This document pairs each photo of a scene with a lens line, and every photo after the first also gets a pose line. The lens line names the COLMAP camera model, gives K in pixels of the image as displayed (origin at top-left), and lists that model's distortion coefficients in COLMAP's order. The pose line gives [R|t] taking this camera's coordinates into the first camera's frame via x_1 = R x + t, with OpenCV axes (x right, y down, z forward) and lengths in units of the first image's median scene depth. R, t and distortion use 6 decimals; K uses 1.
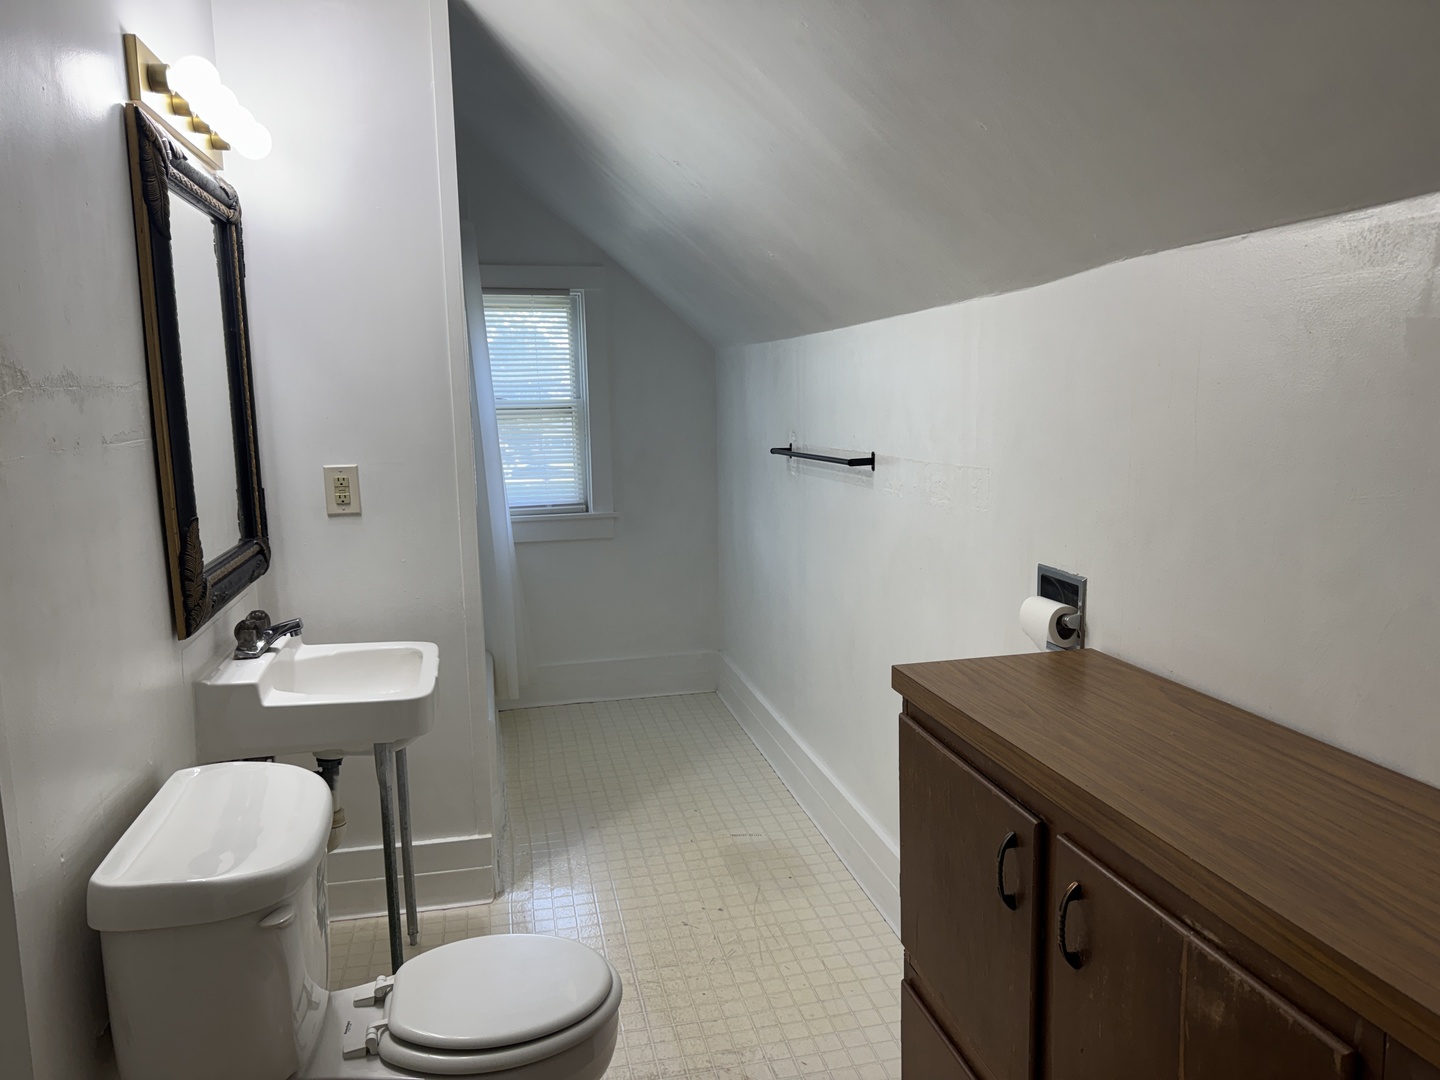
lens RADIAL K [[1021.9, 0, 720.0], [0, 1021.9, 540.0], [0, 0, 1]] dist [0.055806, -0.063262]
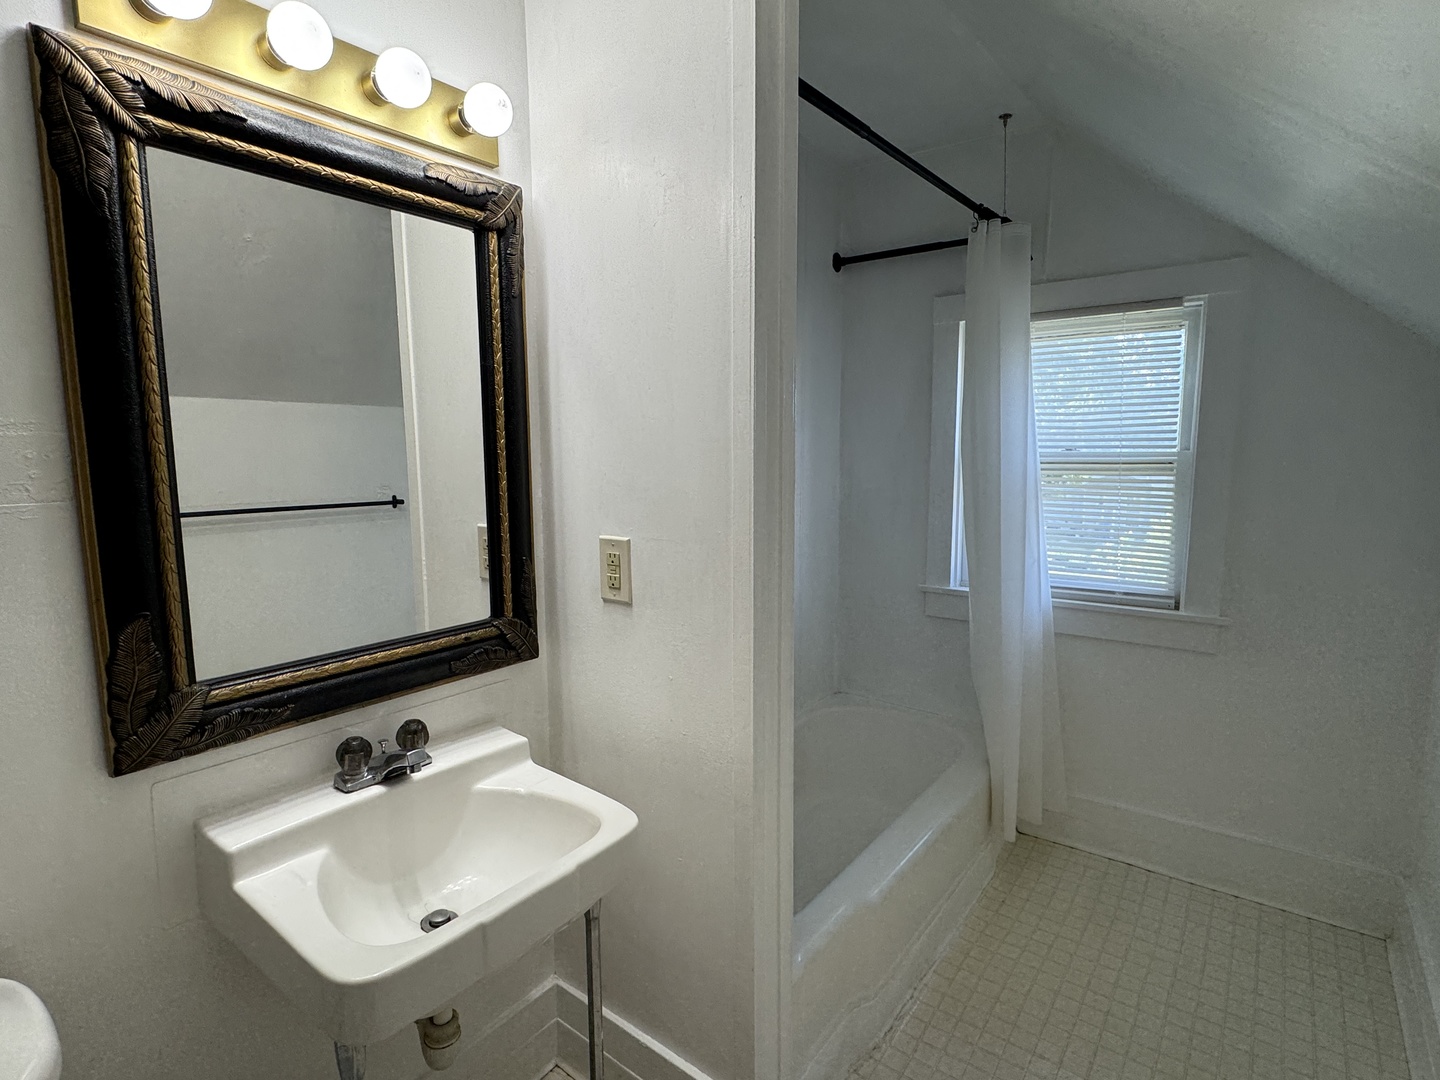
lens RADIAL K [[725.1, 0, 720.0], [0, 725.1, 540.0], [0, 0, 1]] dist [-0.004174, -0.001576]
pose [[0.629260, 0.105858, -0.769952, 0.058144], [-0.114132, 0.992527, 0.043182, -0.067326], [0.768769, 0.060703, 0.636639, 0.475803]]
